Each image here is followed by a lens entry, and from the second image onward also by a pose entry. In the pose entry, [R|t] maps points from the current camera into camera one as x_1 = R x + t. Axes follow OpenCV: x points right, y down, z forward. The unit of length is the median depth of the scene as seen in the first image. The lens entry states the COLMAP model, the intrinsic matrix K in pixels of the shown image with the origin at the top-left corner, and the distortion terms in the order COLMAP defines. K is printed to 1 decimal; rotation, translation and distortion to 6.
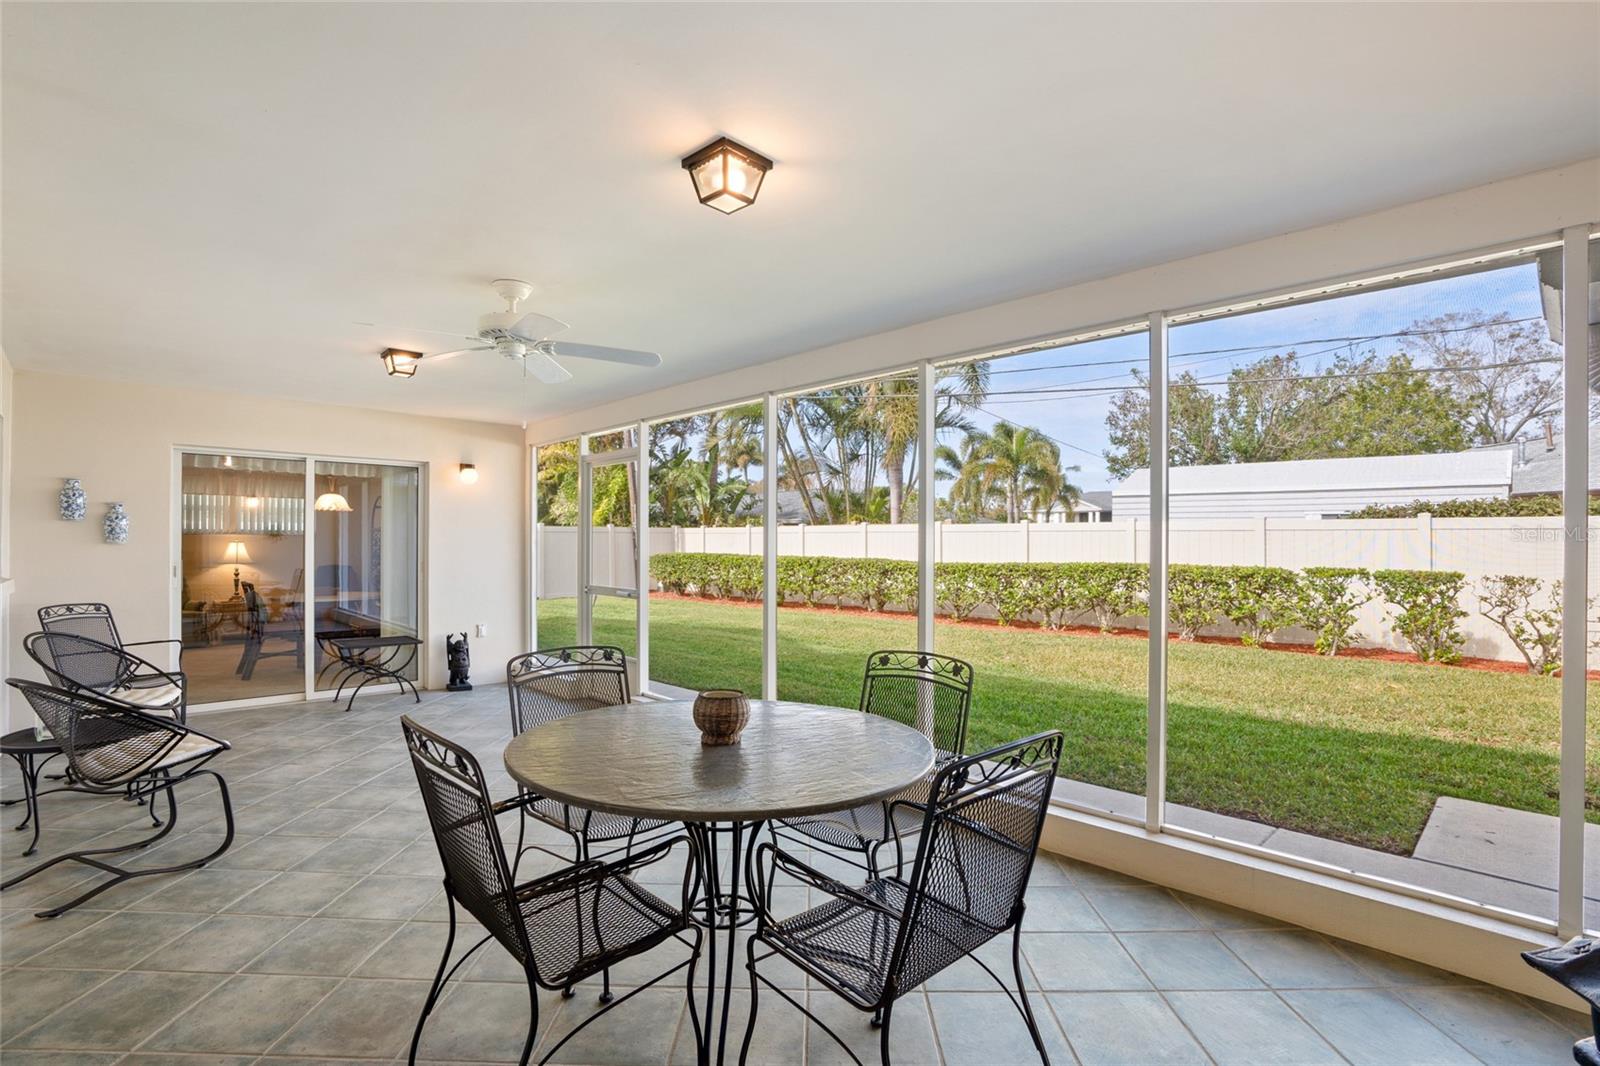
lens RADIAL K [[732.3, 0, 801.3], [0, 732.3, 534.1], [0, 0, 1]] dist [-0.003143, 0.001704]
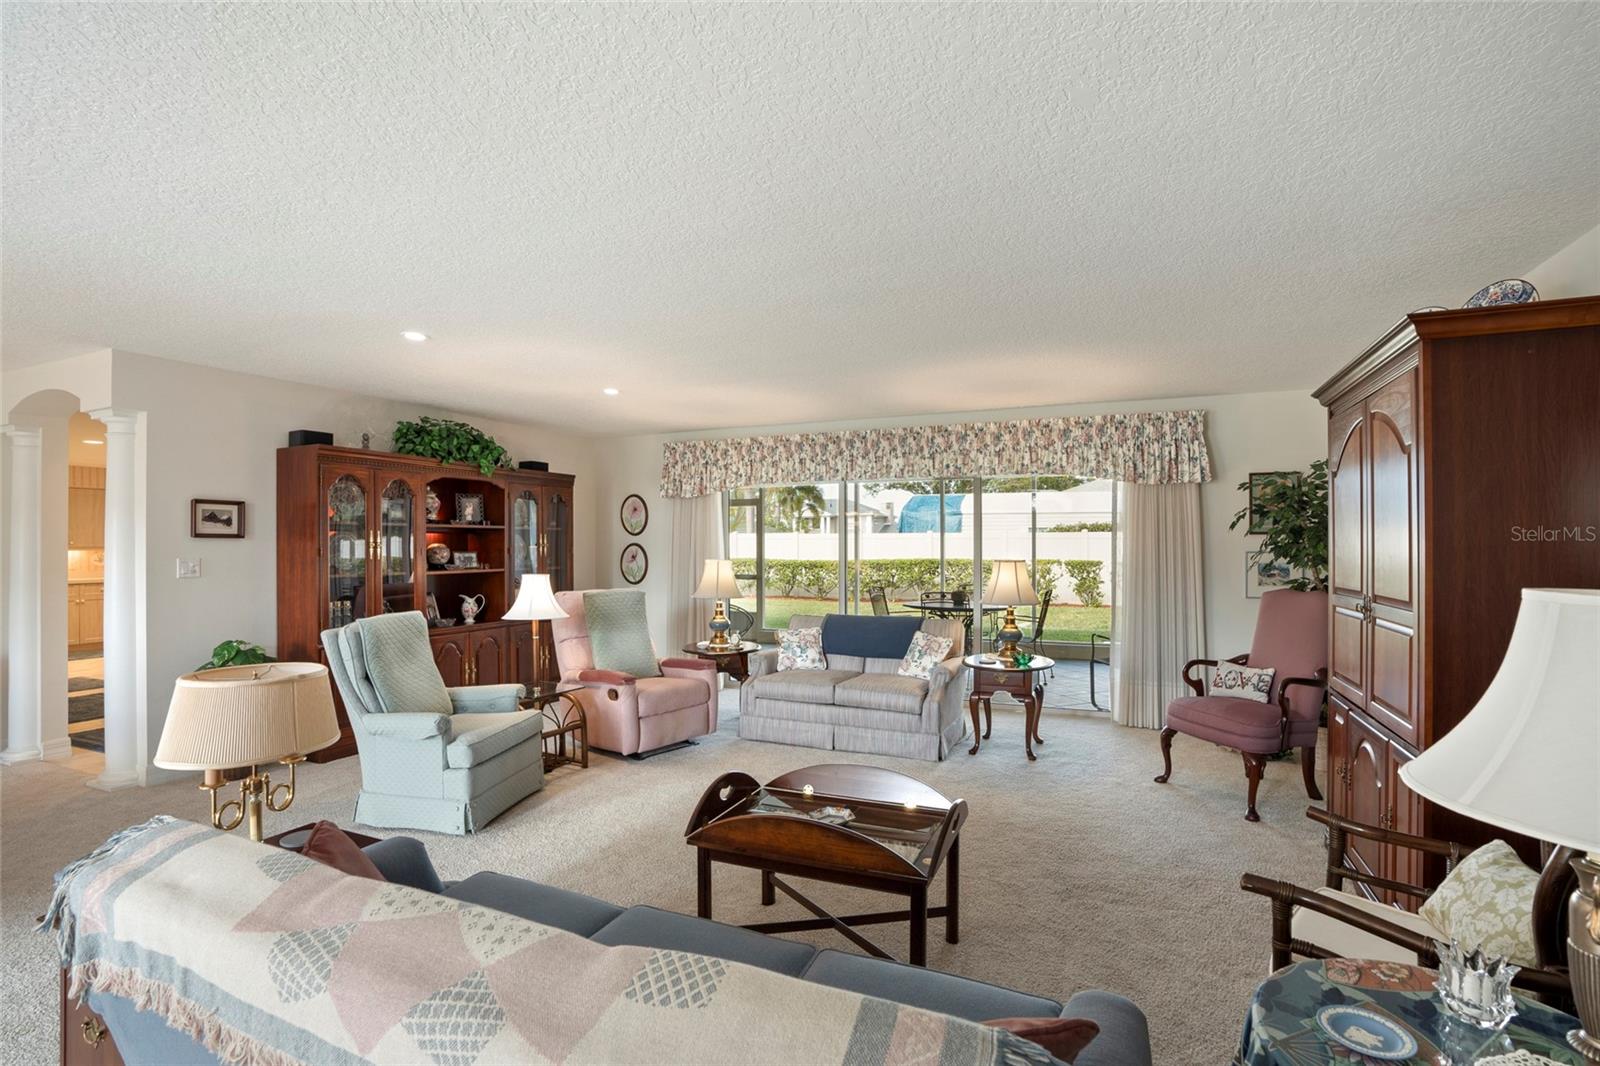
lens RADIAL K [[732.3, 0, 802.9], [0, 732.3, 545.7], [0, 0, 1]] dist [-0.003143, 0.001704]
pose [[0.930504, -0.002154, 0.366275, -0.515237], [-0.000008, 0.999983, 0.005901, 0.001588], [-0.366282, -0.005494, 0.930488, -0.487435]]
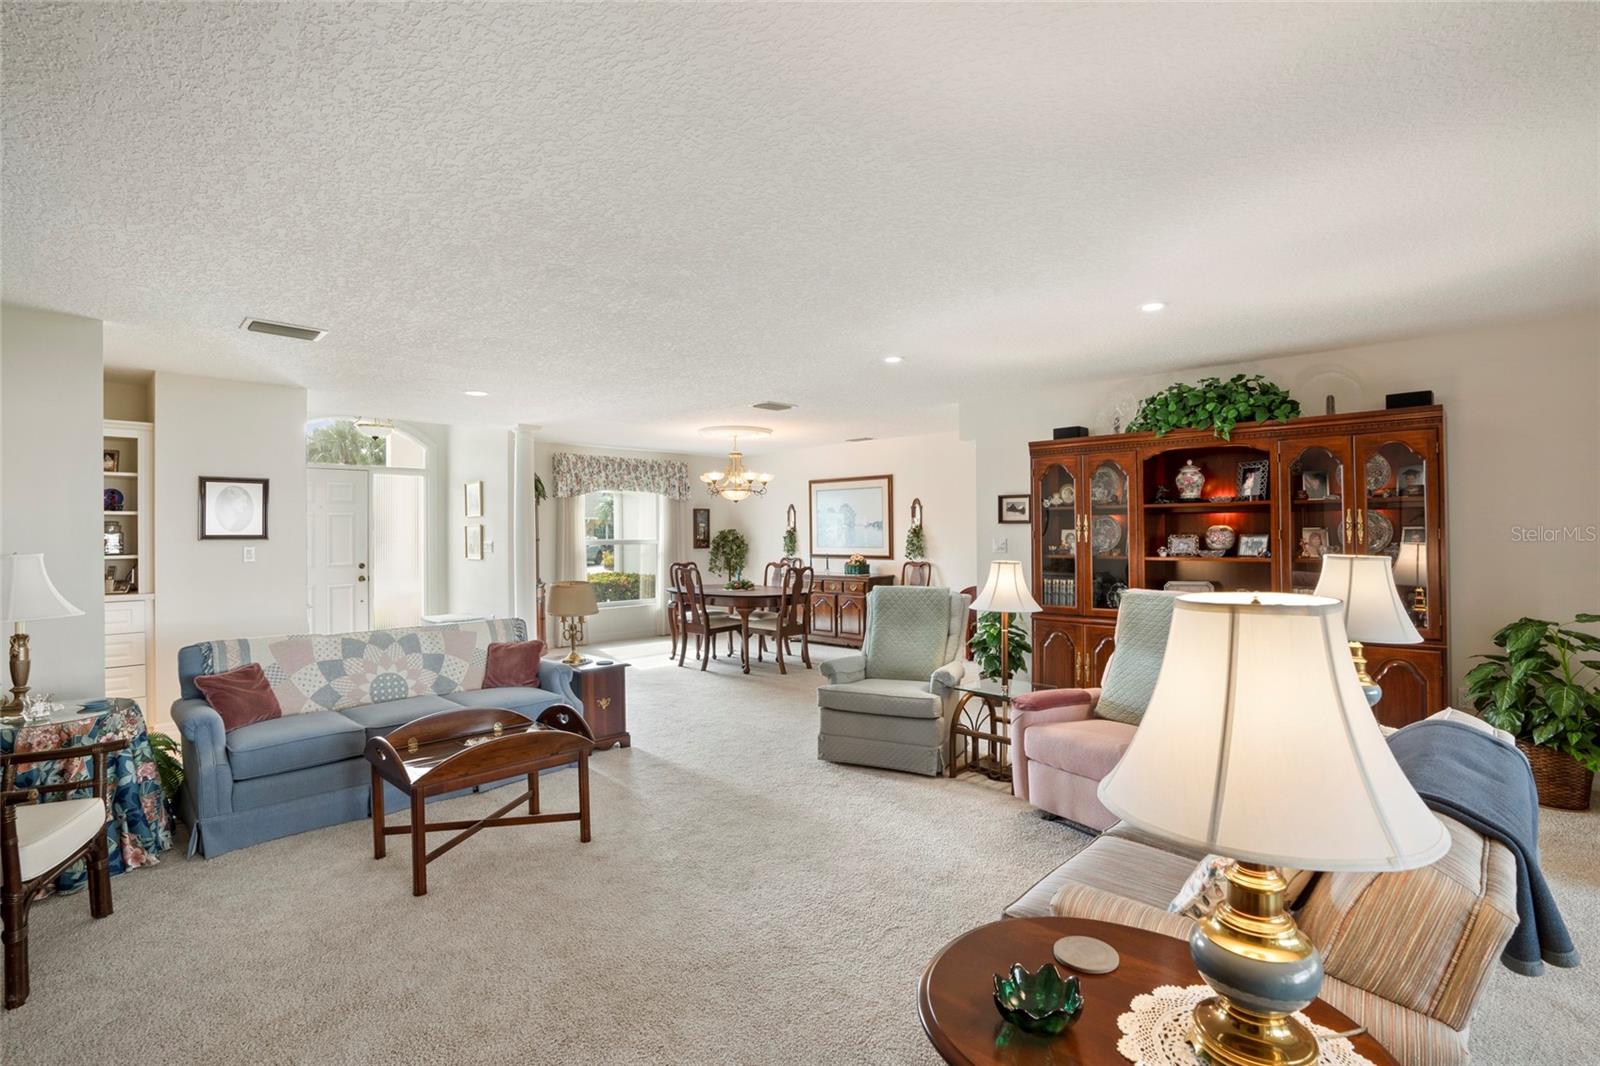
lens RADIAL K [[732.3, 0, 801.3], [0, 732.3, 524.3], [0, 0, 1]] dist [-0.003143, 0.001704]
pose [[0.069766, -0.010679, -0.997506, 1.240676], [0.005554, 0.999931, -0.010316, 0.017352], [0.997548, -0.004820, 0.069820, 0.943981]]
